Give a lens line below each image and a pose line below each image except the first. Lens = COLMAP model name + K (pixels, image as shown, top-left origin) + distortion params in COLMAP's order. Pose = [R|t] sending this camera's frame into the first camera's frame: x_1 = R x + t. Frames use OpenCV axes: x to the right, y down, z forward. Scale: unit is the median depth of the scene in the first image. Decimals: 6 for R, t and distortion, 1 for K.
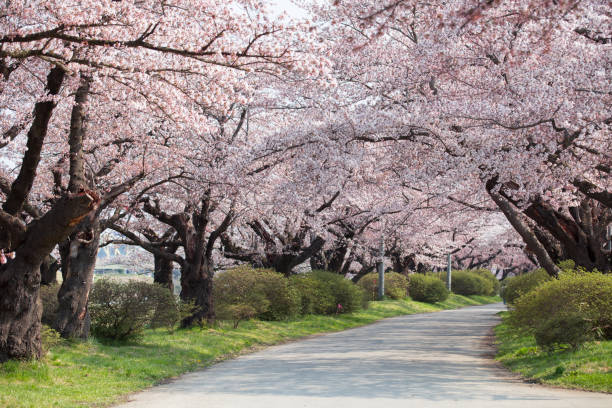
lens RADIAL K [[2170.6, 0, 306.0], [0, 2170.6, 204.0], [0, 0, 1]] dist [0.131143, 1.826039]
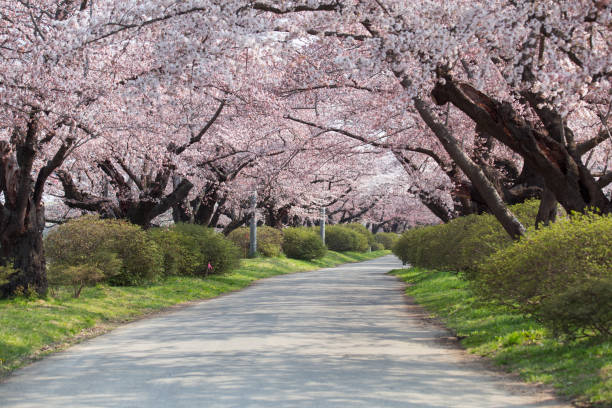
lens RADIAL K [[1911.4, 0, 306.0], [0, 1911.4, 204.0], [0, 0, 1]] dist [-0.054701, 0.280374]
pose [[0.997250, -0.003792, 0.074016, -0.001713], [0.002527, 0.999849, 0.017167, 0.011634], [-0.074070, -0.016932, 0.997109, 0.283870]]
